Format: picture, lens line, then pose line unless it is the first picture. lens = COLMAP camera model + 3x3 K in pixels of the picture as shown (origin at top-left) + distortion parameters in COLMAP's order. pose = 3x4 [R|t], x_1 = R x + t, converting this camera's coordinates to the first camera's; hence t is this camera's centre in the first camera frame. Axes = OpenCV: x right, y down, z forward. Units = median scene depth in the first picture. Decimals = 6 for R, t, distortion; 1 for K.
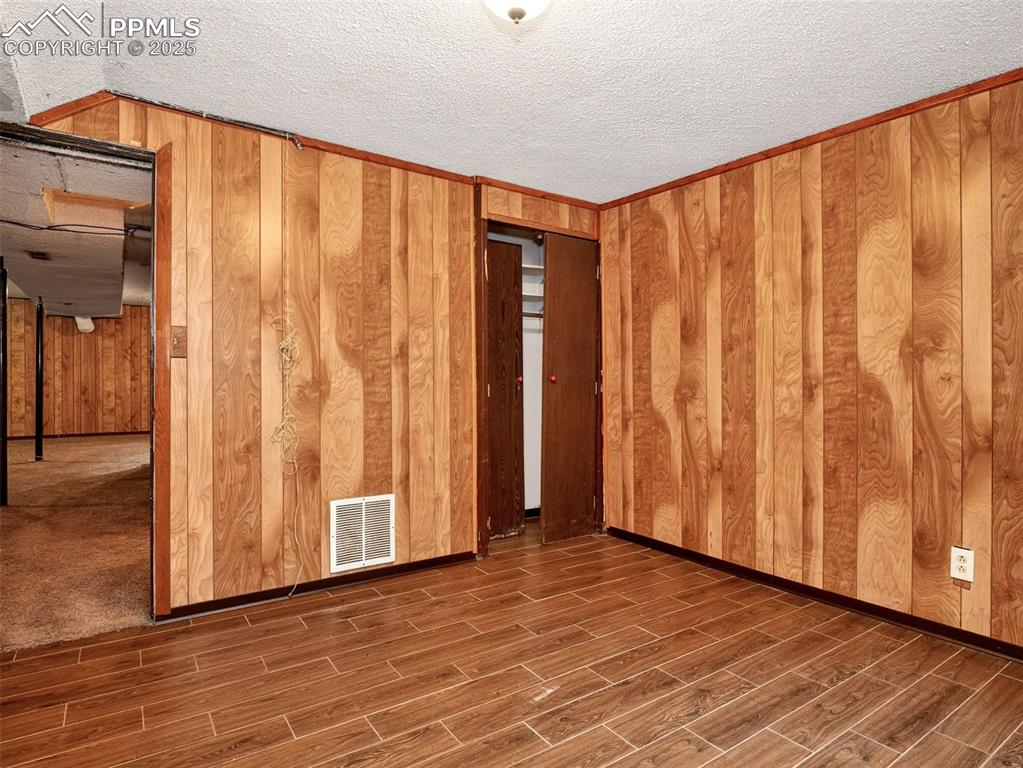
lens RADIAL K [[580.9, 0, 515.0], [0, 580.9, 379.8], [0, 0, 1]] dist [-0.003447, -0.002593]
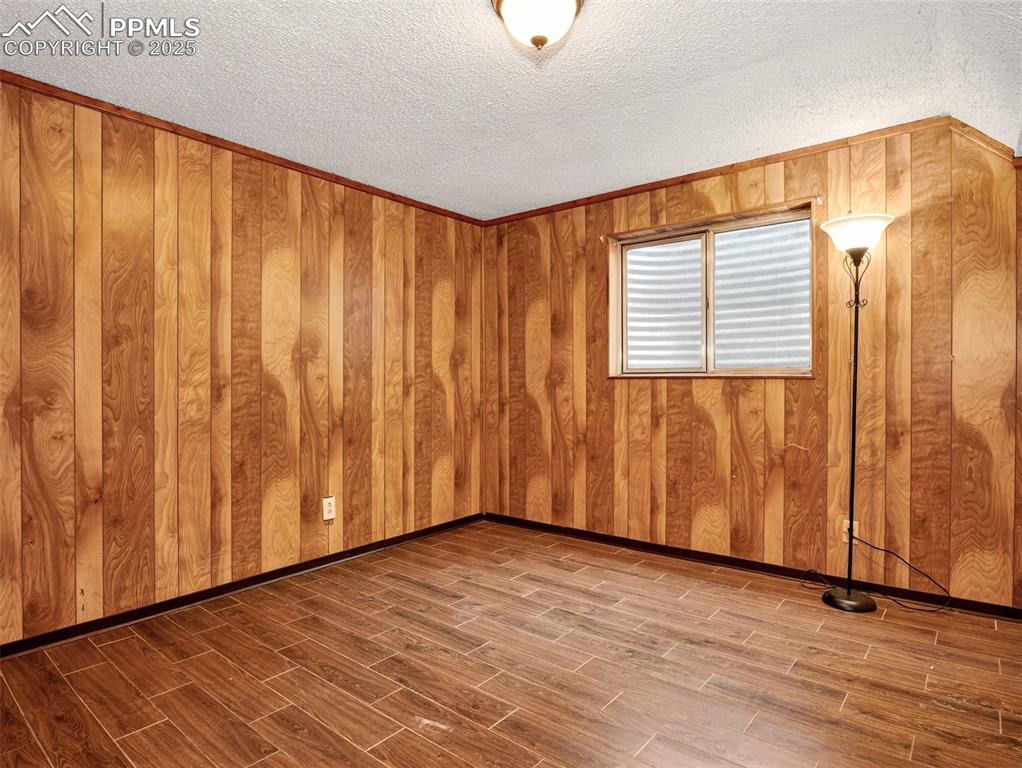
lens RADIAL K [[580.3, 0, 514.5], [0, 580.3, 379.8], [0, 0, 1]] dist [-0.003447, -0.002593]
pose [[-0.268298, -0.001954, 0.963334, -0.612543], [0.013845, 0.999887, 0.005885, 0.000560], [-0.963237, 0.014916, -0.268240, 0.797831]]
